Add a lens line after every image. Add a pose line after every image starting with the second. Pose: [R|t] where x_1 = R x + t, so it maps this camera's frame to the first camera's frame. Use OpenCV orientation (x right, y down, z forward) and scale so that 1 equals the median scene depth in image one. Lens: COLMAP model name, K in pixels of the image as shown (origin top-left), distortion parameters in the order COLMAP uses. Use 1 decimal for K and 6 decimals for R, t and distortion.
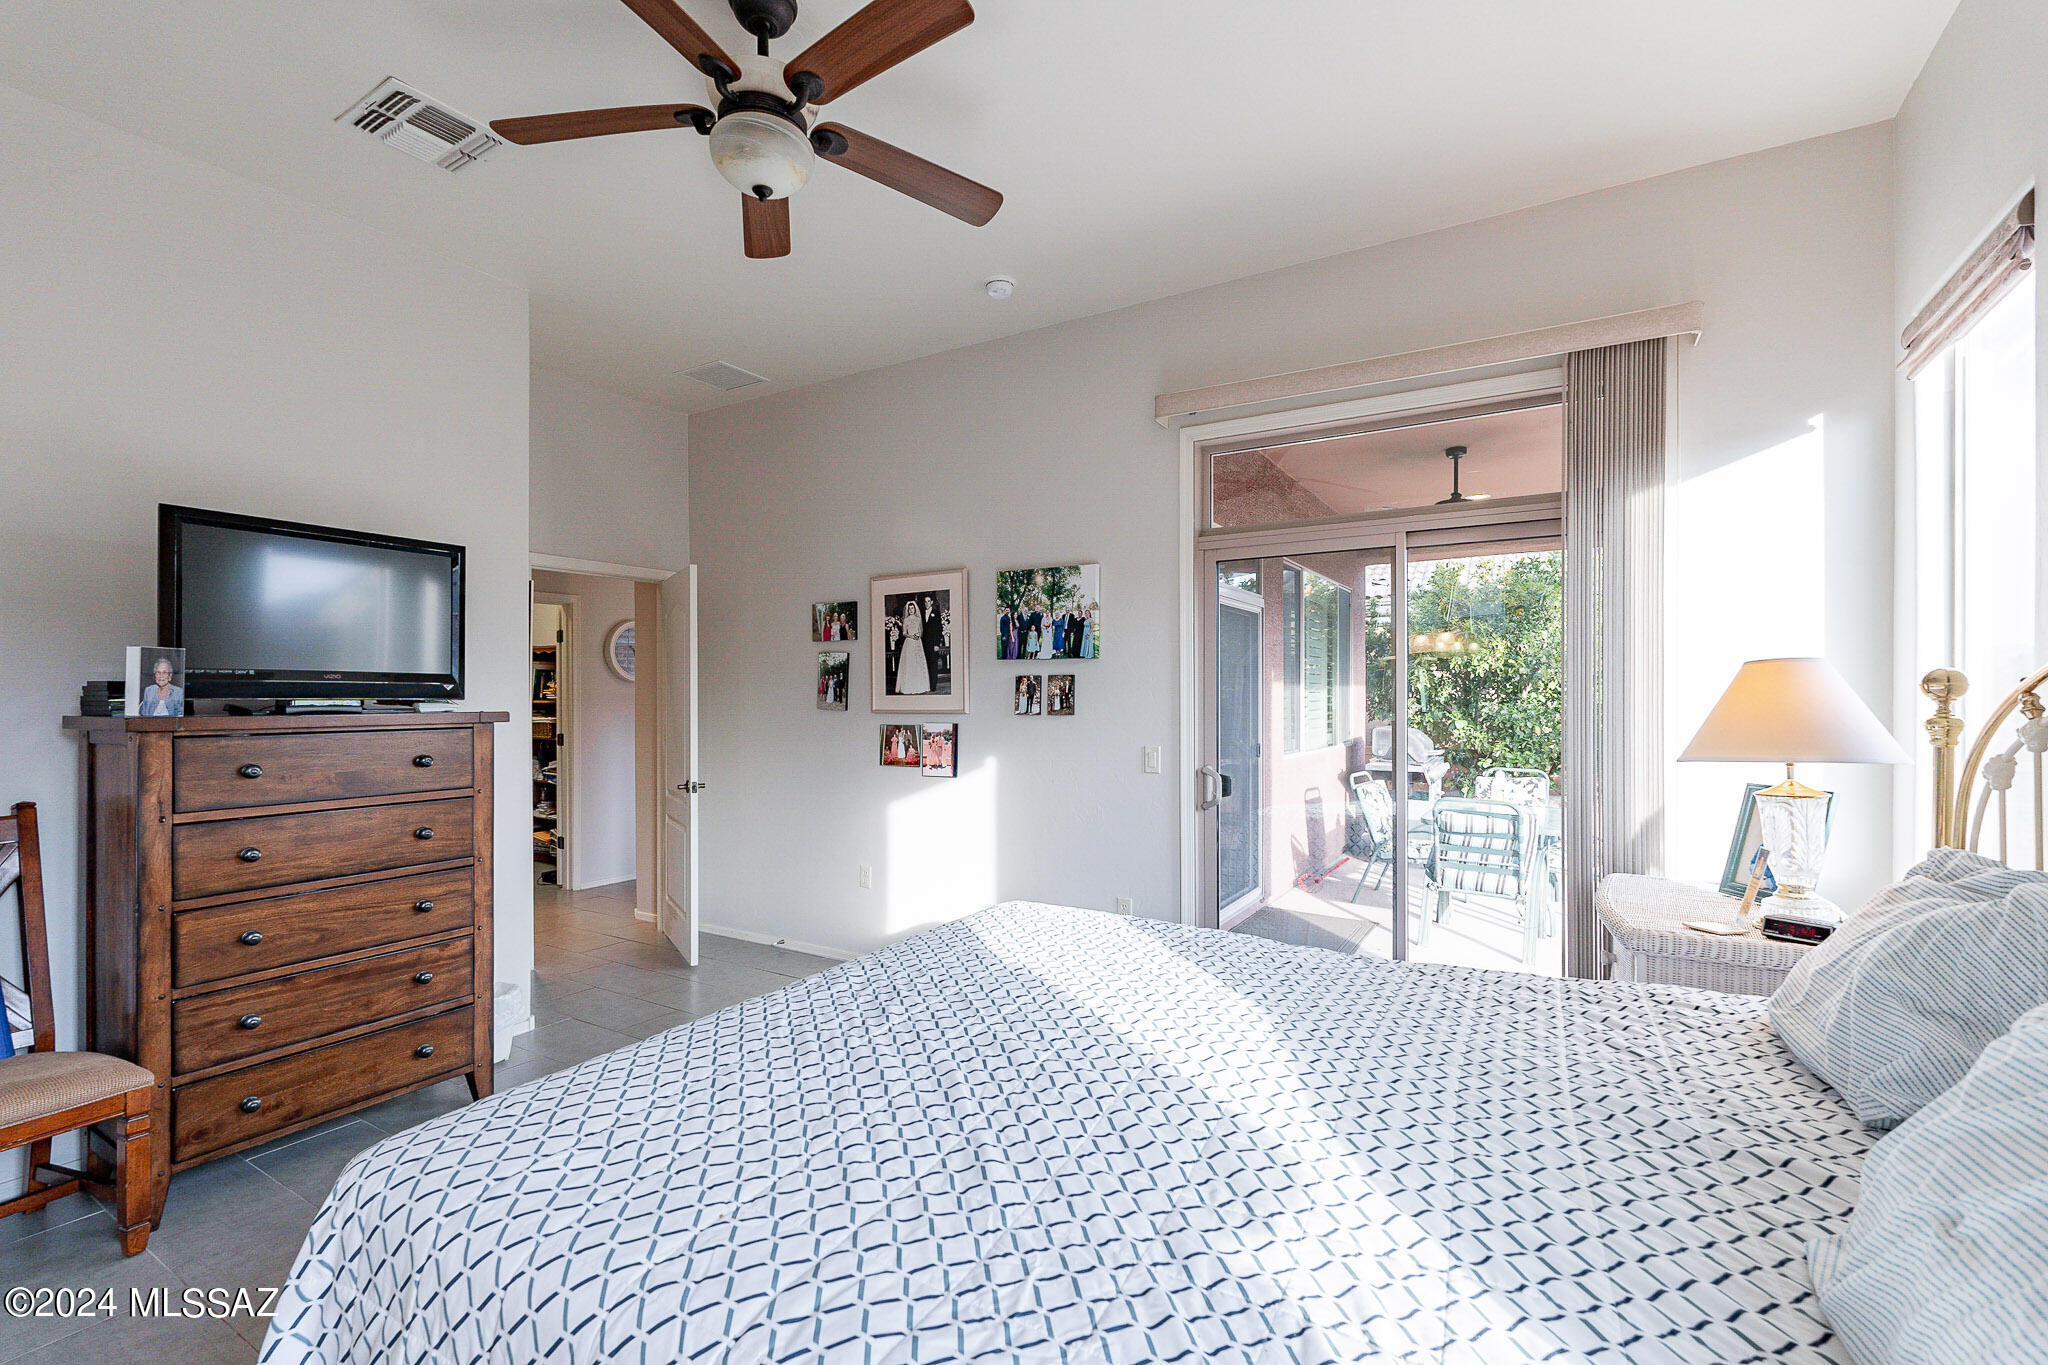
lens RADIAL K [[907.1, 0, 1026.6], [0, 907.1, 698.3], [0, 0, 1]] dist [-0.004293, 0.000414]
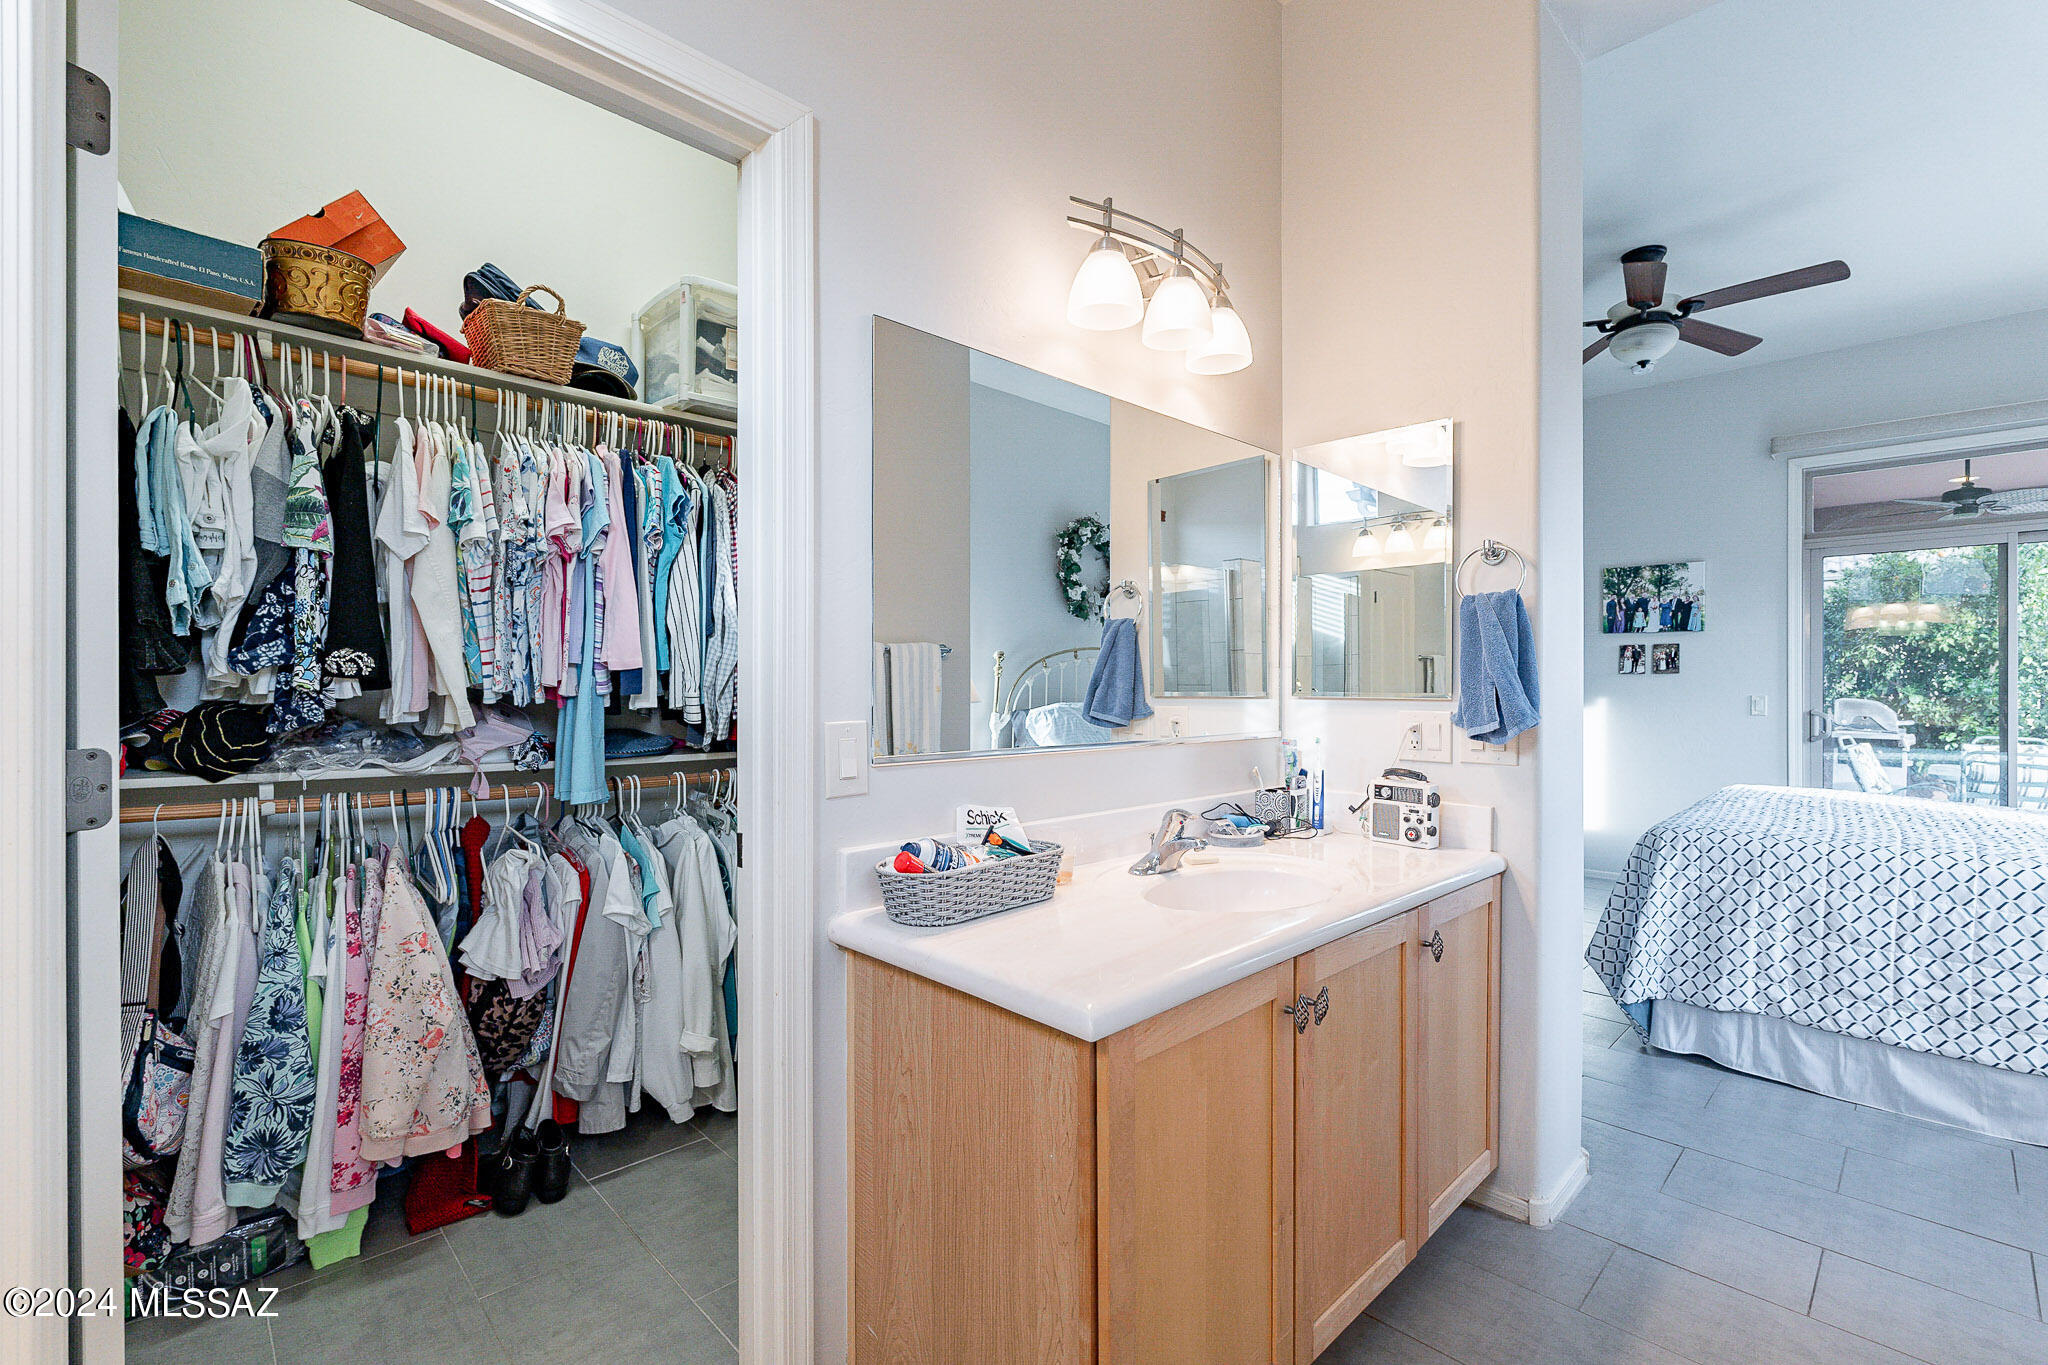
lens RADIAL K [[907.1, 0, 1024.6], [0, 907.1, 690.3], [0, 0, 1]] dist [-0.004293, 0.000414]
pose [[0.968765, 0.005598, -0.247917, -0.549828], [-0.004382, 0.999976, 0.005458, 0.039844], [0.247942, -0.004201, 0.968766, -0.540710]]
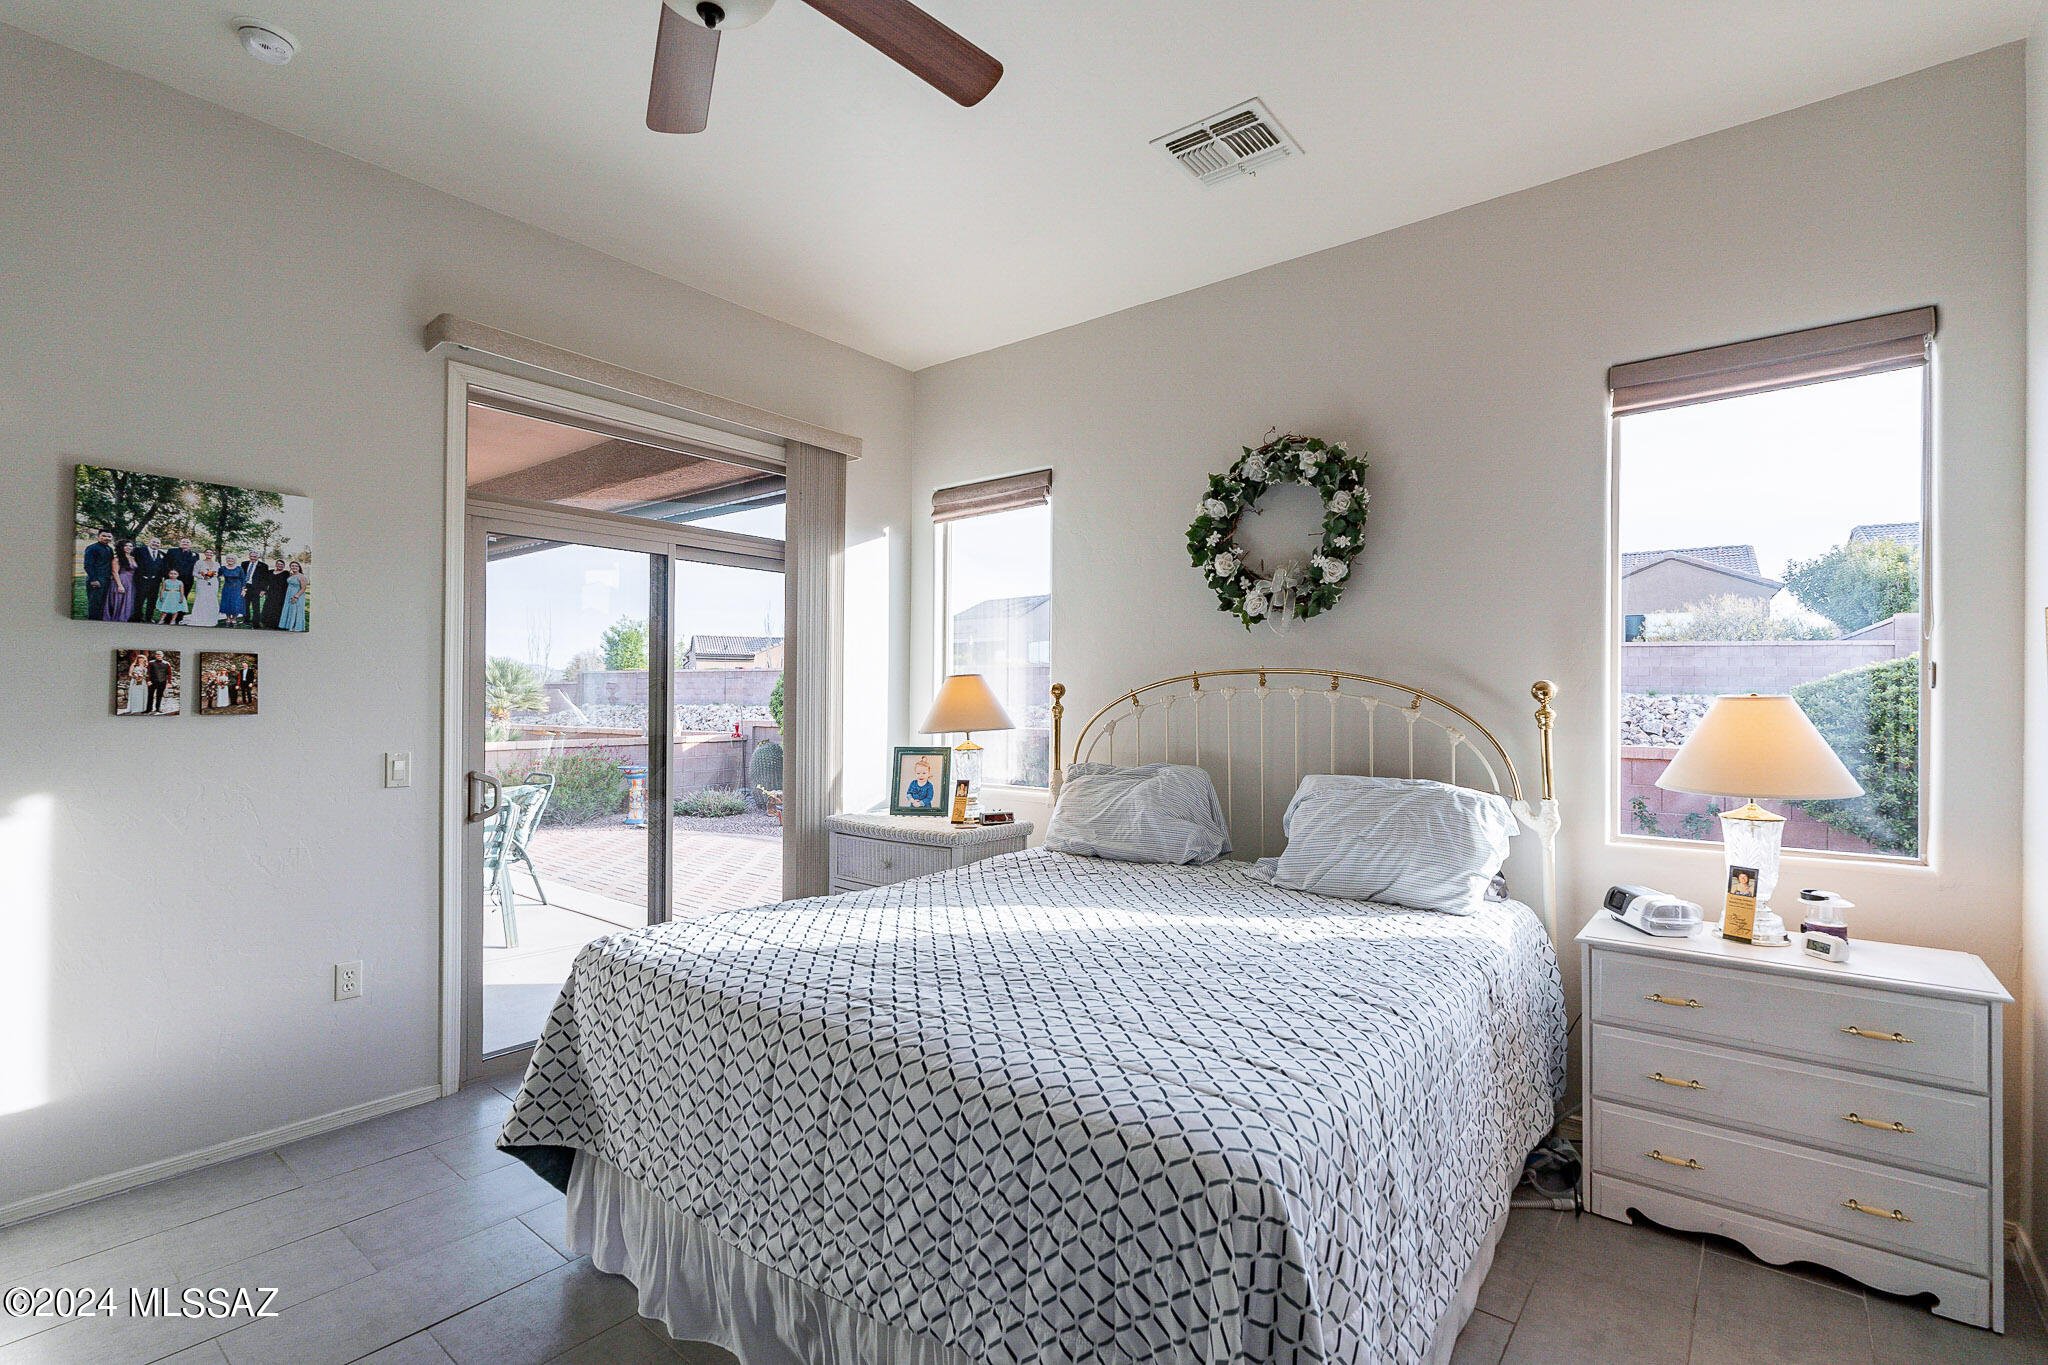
lens RADIAL K [[941.9, 0, 1014.2], [0, 941.9, 683.1], [0, 0, 1]] dist [0.003553, 0.000046]
pose [[0.133797, 0.016545, 0.990871, -0.551708], [-0.008605, 0.999842, -0.015533, 0.001445], [-0.990971, -0.006448, 0.133918, 0.351246]]
